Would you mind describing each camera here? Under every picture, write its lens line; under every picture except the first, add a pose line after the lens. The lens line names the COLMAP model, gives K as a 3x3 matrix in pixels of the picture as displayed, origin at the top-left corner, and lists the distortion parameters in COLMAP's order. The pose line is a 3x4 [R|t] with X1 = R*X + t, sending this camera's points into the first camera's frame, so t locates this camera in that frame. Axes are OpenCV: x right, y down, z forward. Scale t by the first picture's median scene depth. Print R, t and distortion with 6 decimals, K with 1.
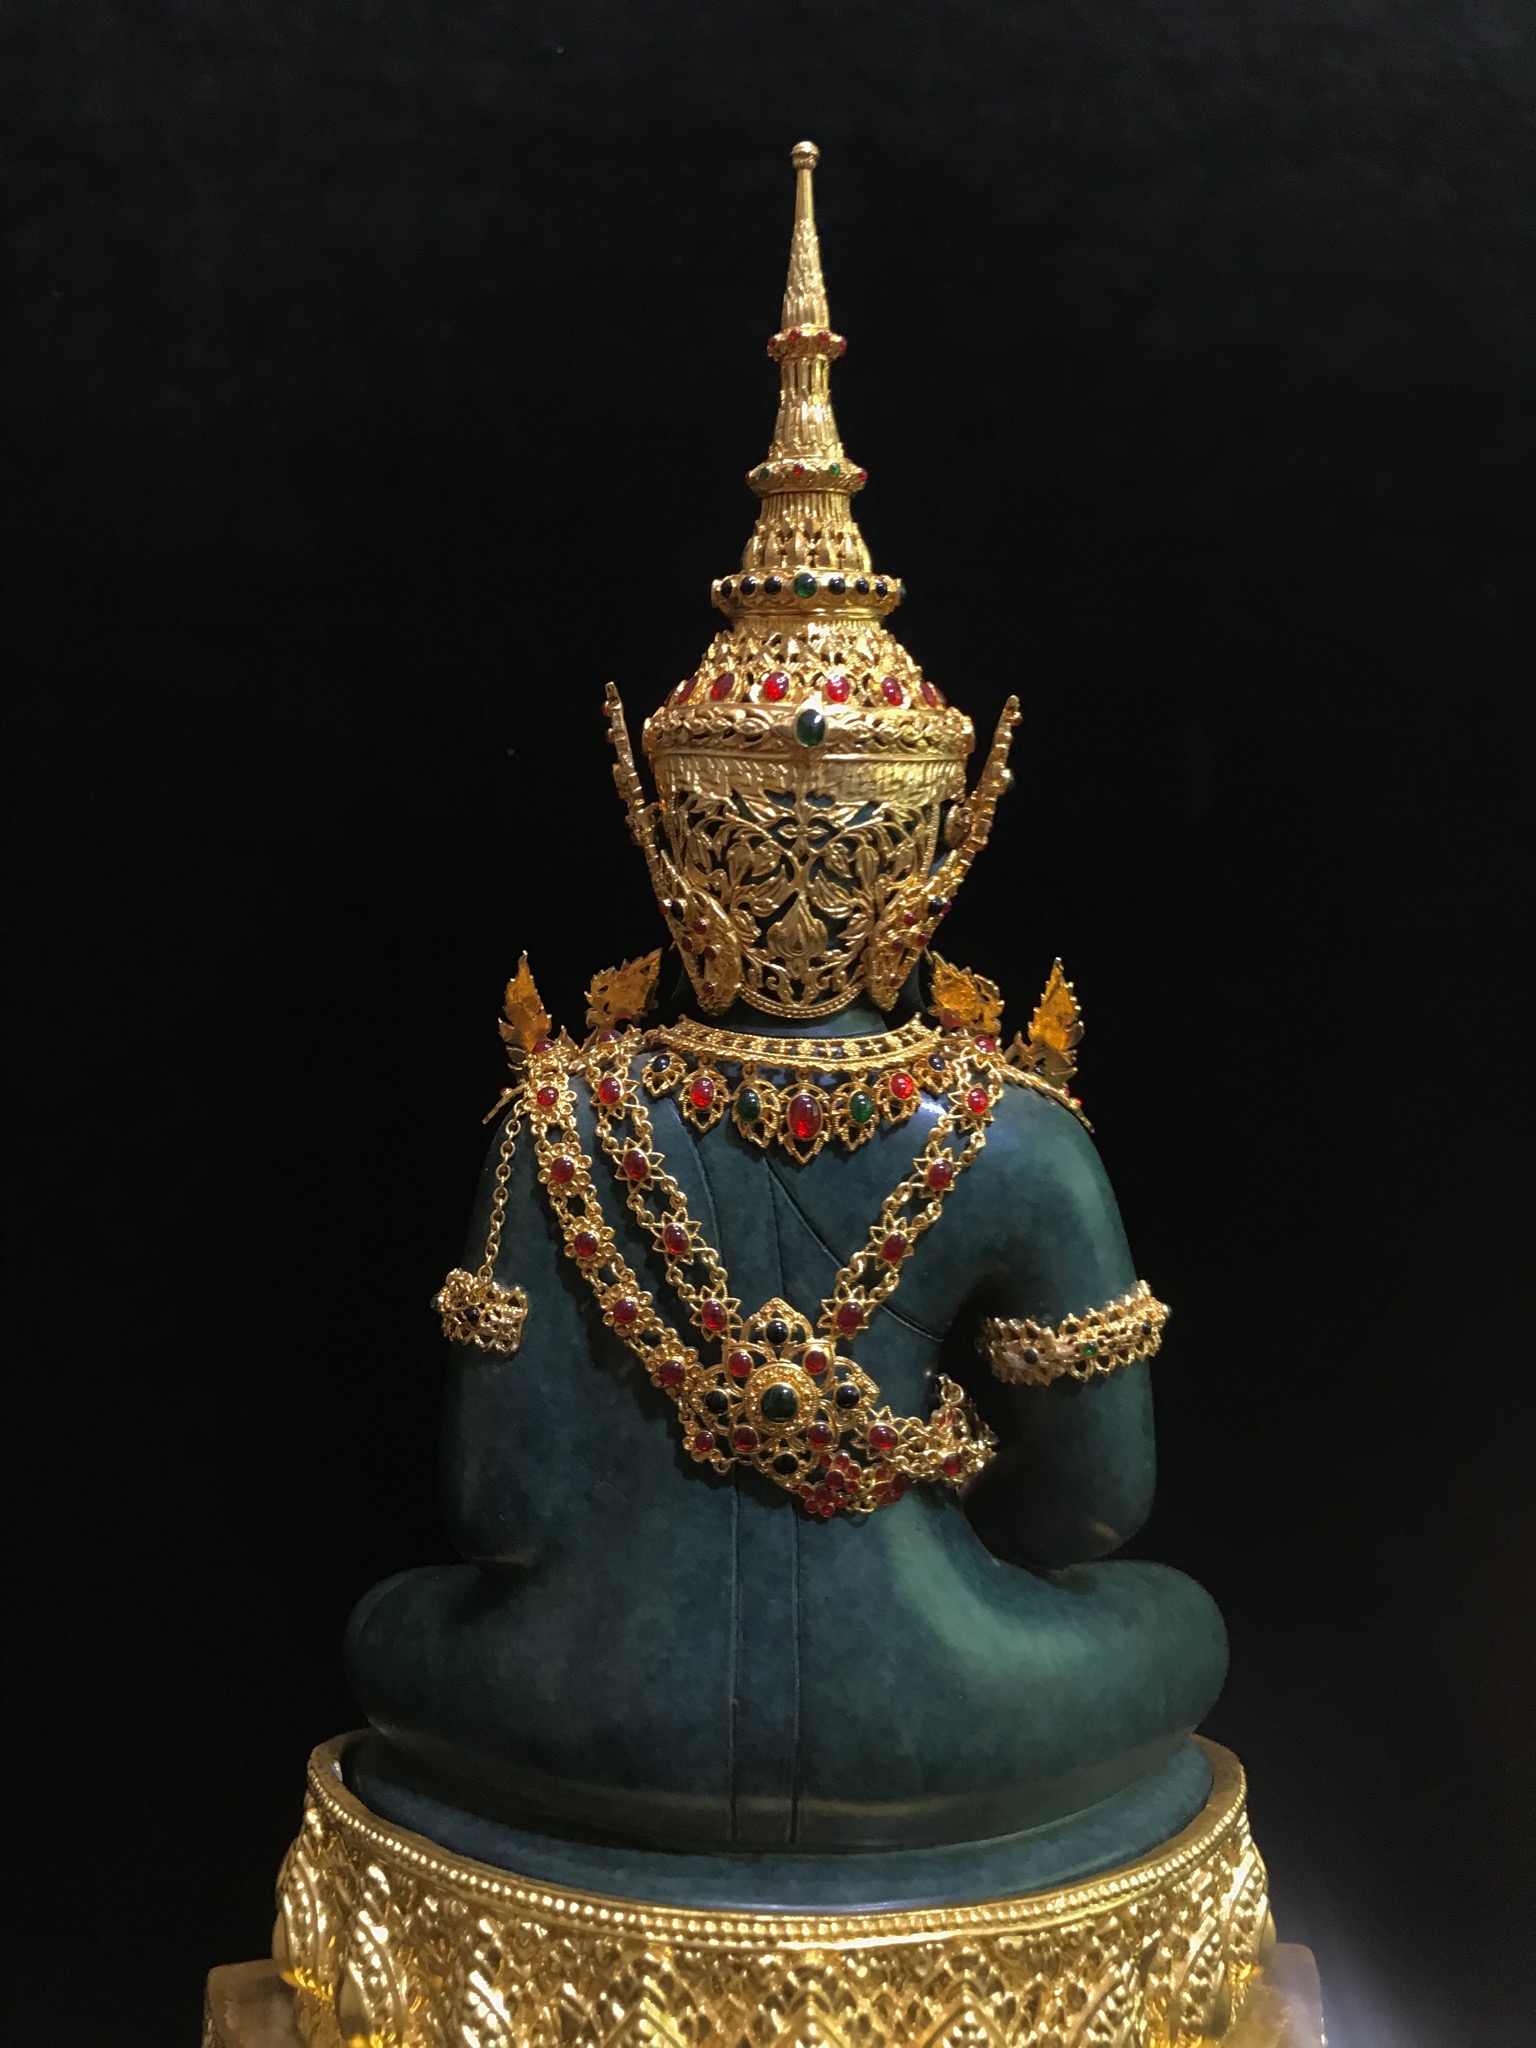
lens RADIAL K [[1746.2, 0, 765.9], [0, 1746.2, 1009.3], [0, 0, 1]] dist [0.174876, -0.507204]
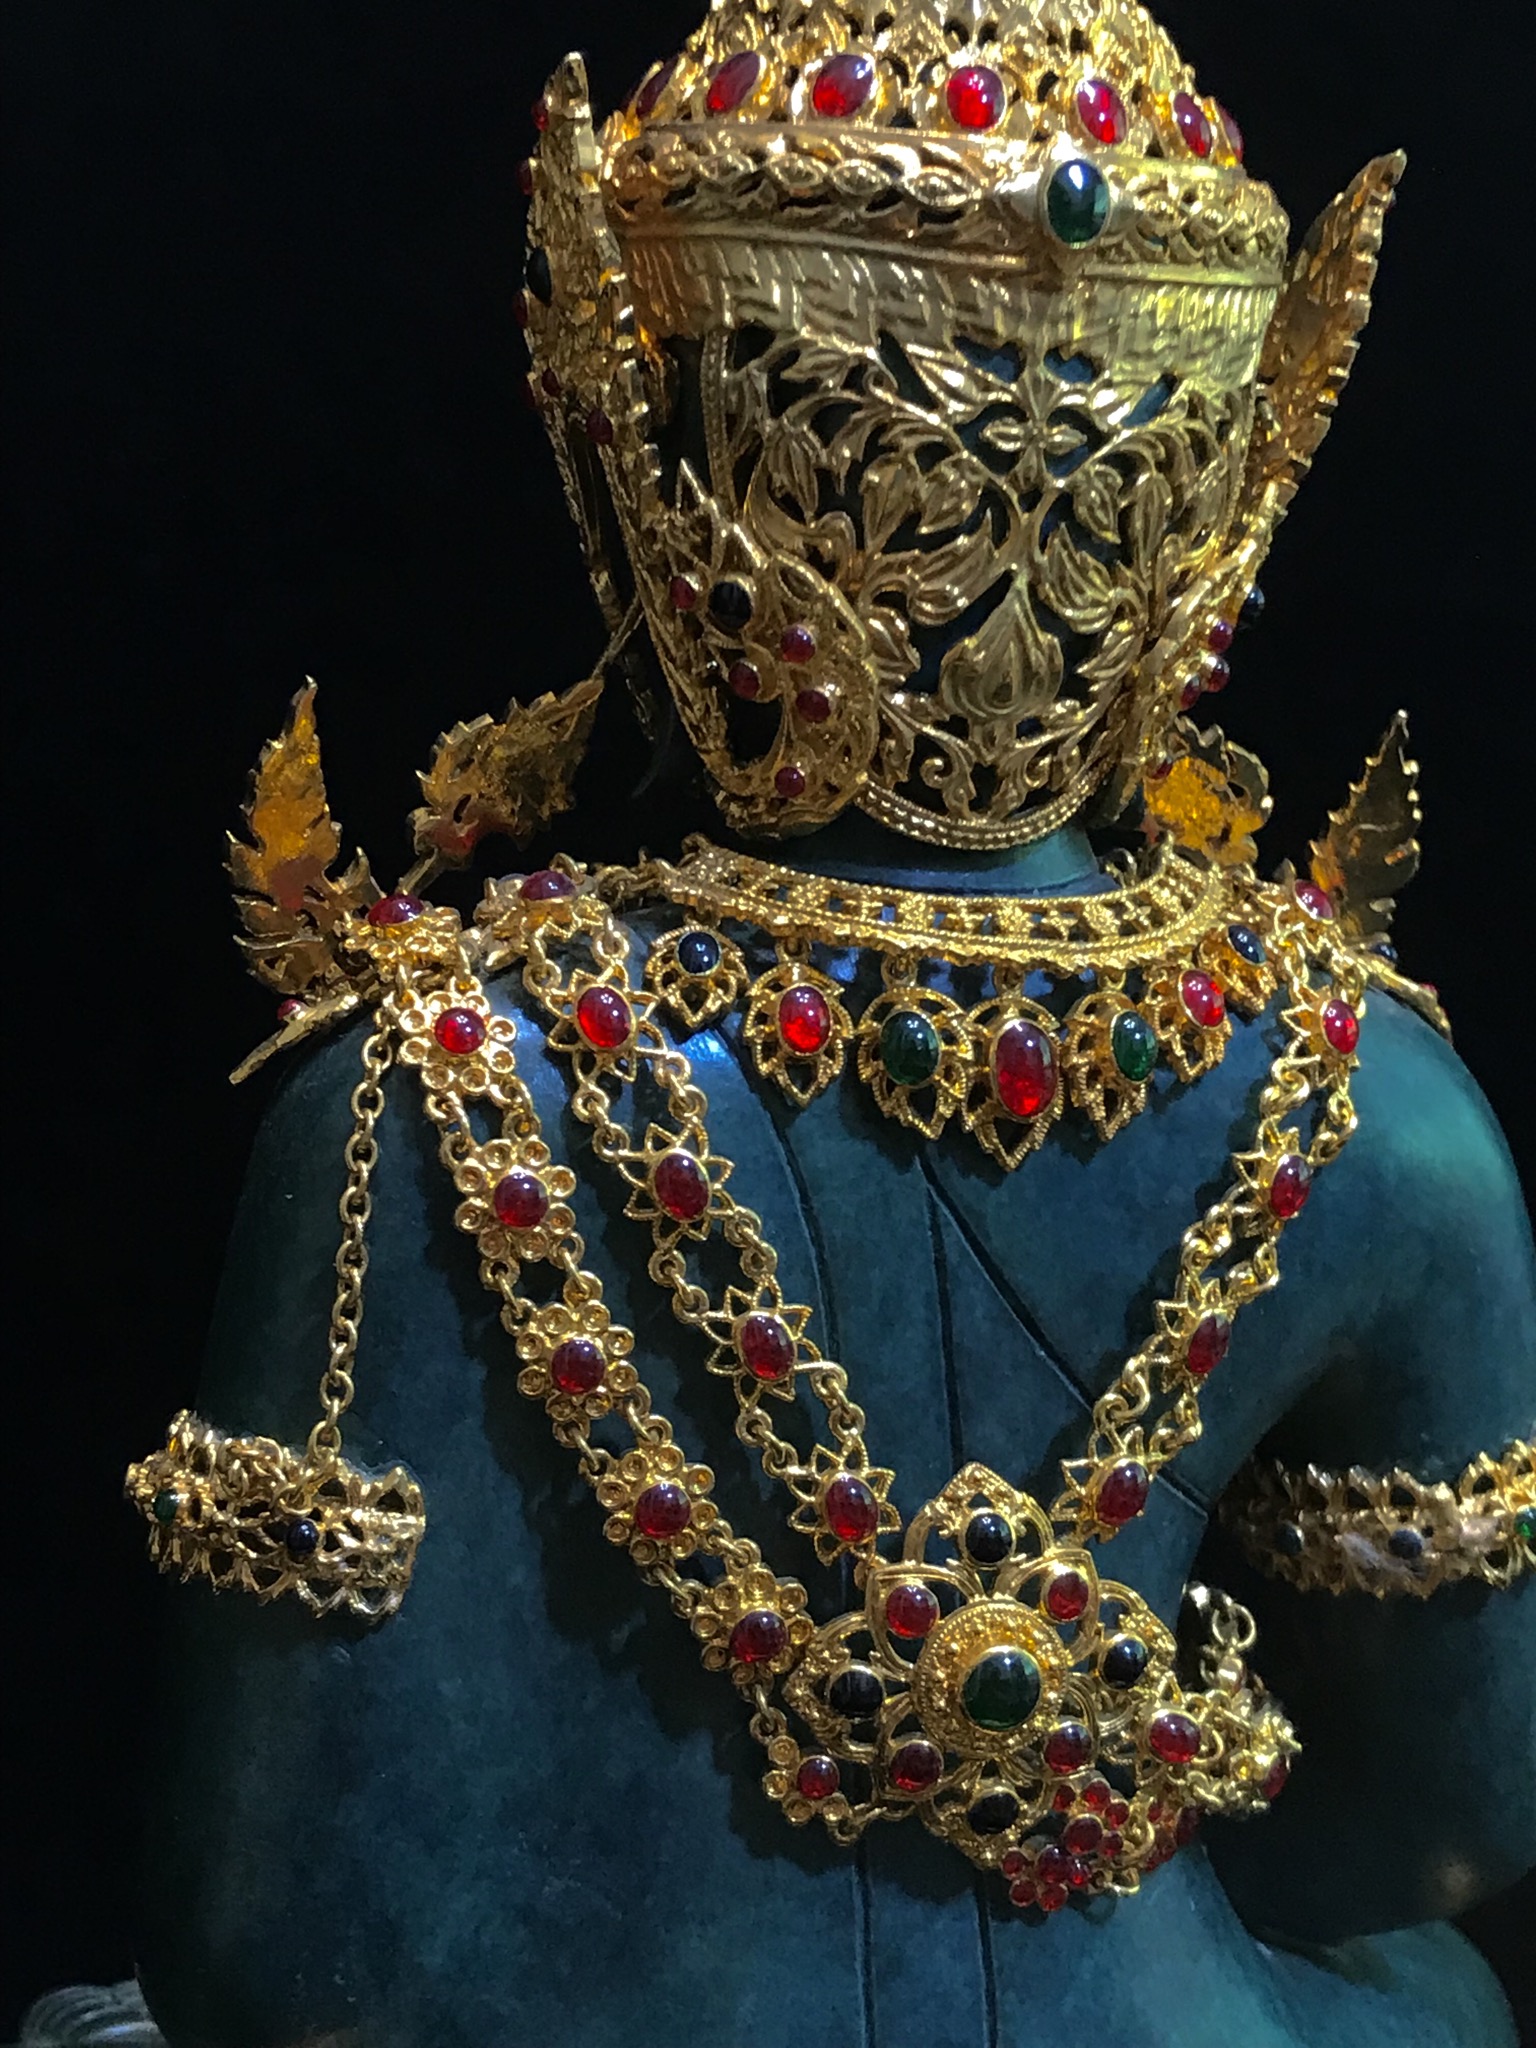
lens RADIAL K [[3473.9, 0, 763.8], [0, 3473.9, 1015.3], [0, 0, 1]] dist [0.298943, -1.649959]
pose [[0.940391, -0.013695, 0.339819, -0.347868], [-0.022592, 0.994466, 0.102596, -0.044297], [-0.339343, -0.104158, 0.934878, 0.169535]]
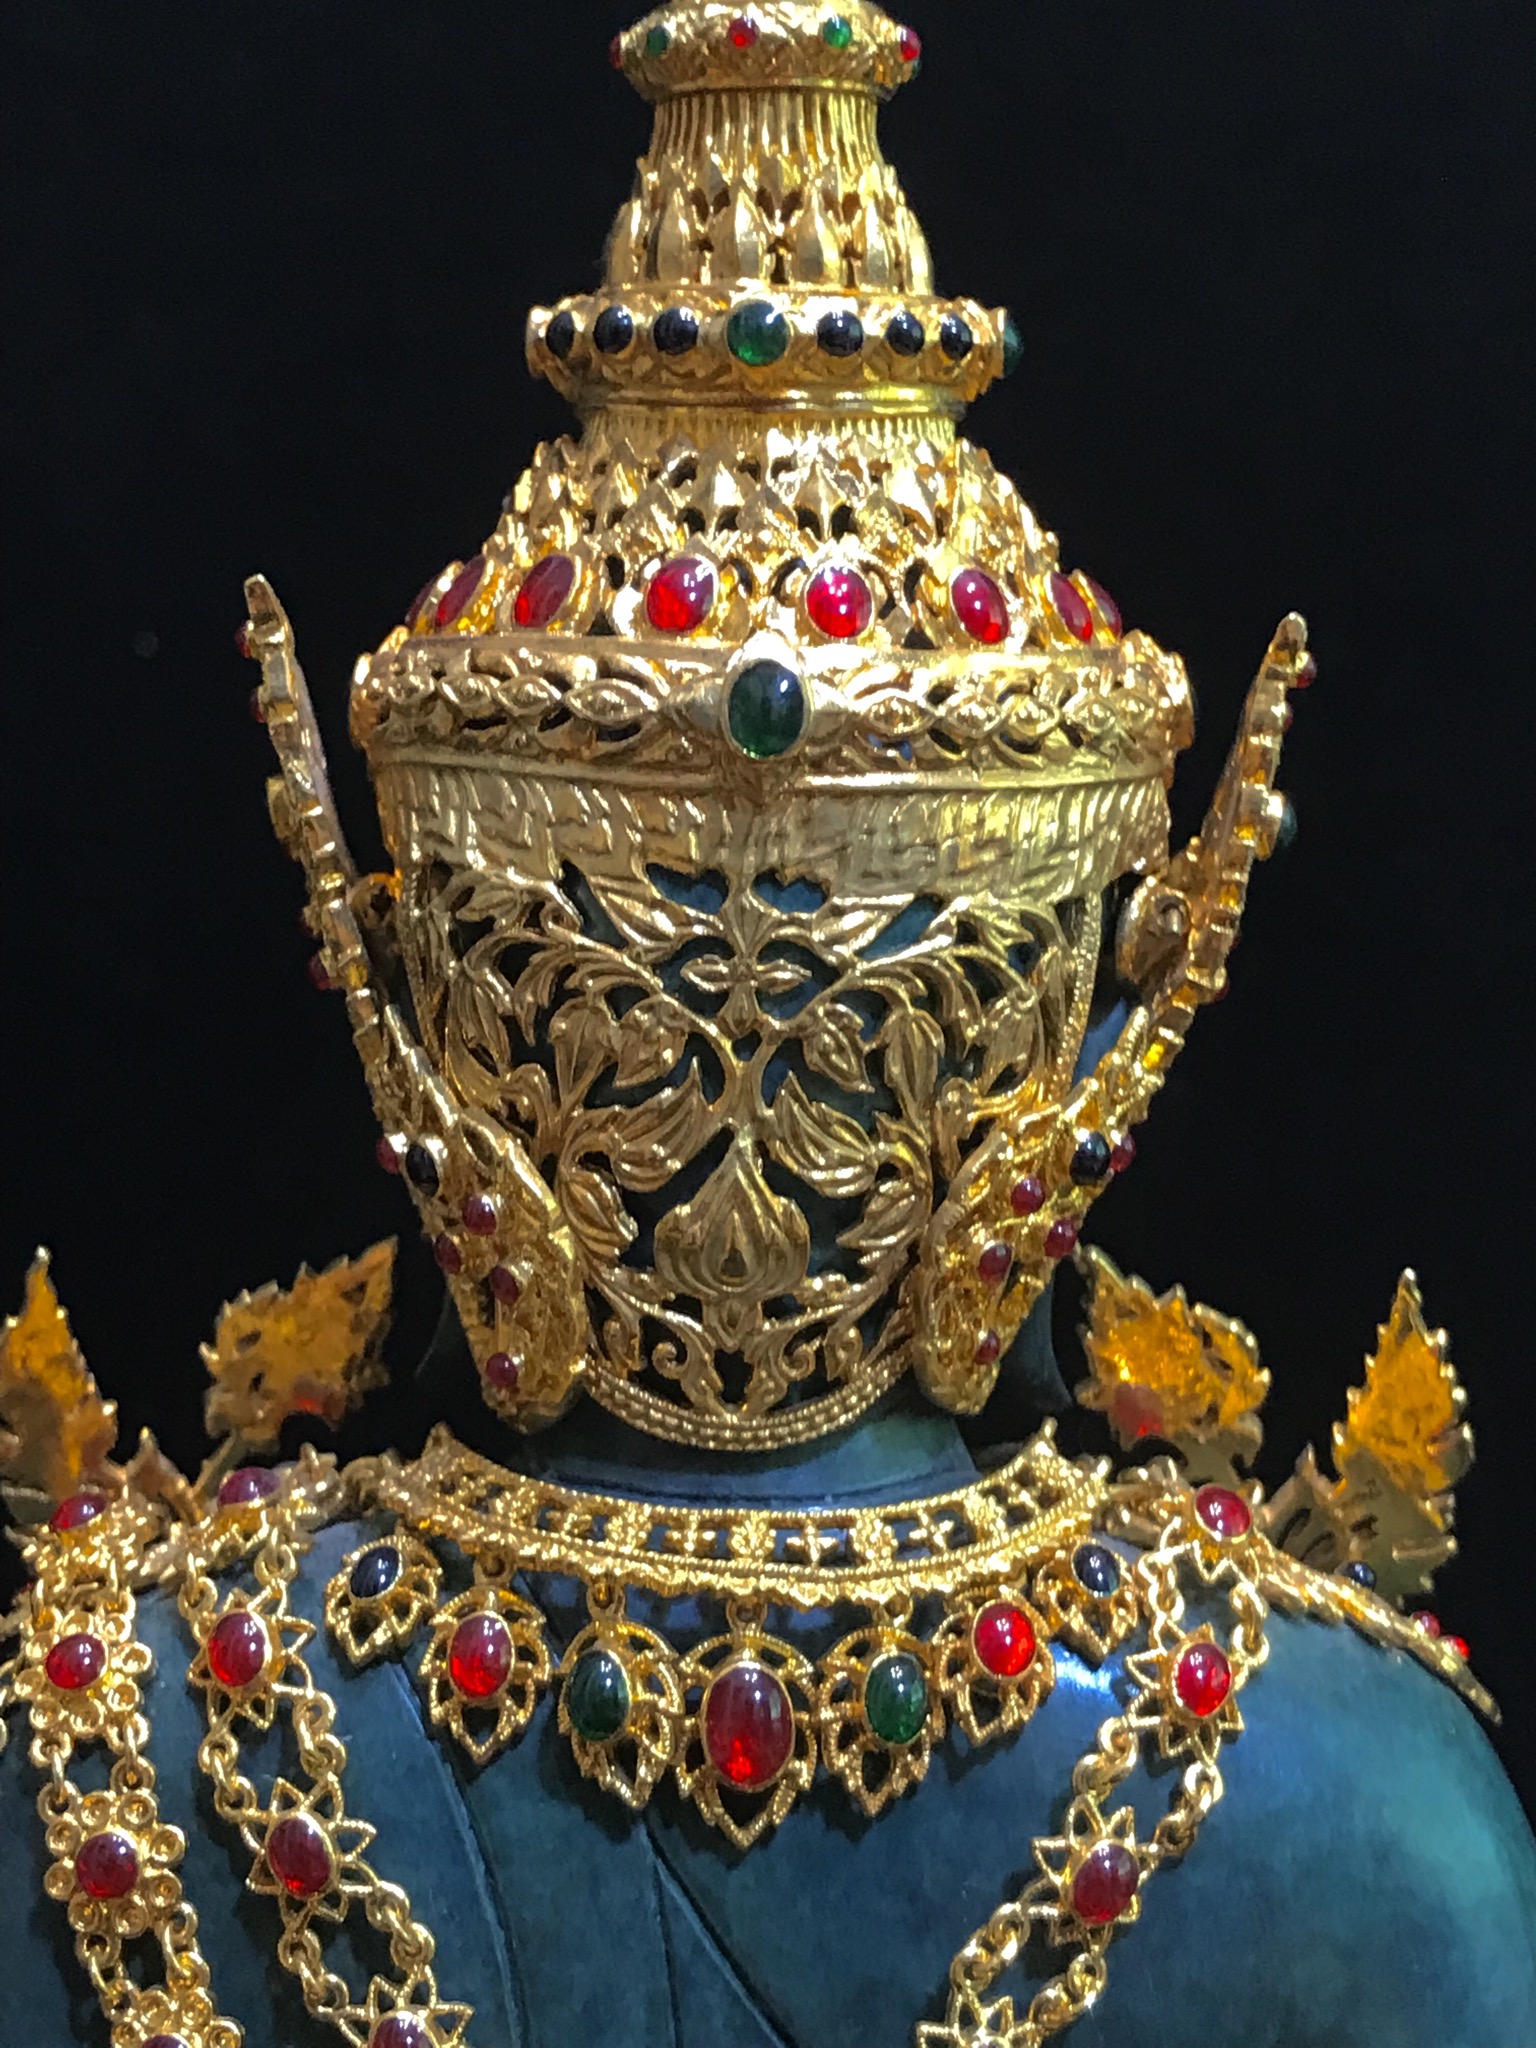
lens RADIAL K [[3473.9, 0, 763.8], [0, 3473.9, 1015.3], [0, 0, 1]] dist [0.298943, -1.649959]
pose [[0.999984, 0.003994, -0.004024, 0.027937], [-0.004033, 0.999946, -0.009605, -0.084463], [0.003985, 0.009621, 0.999946, 0.234538]]
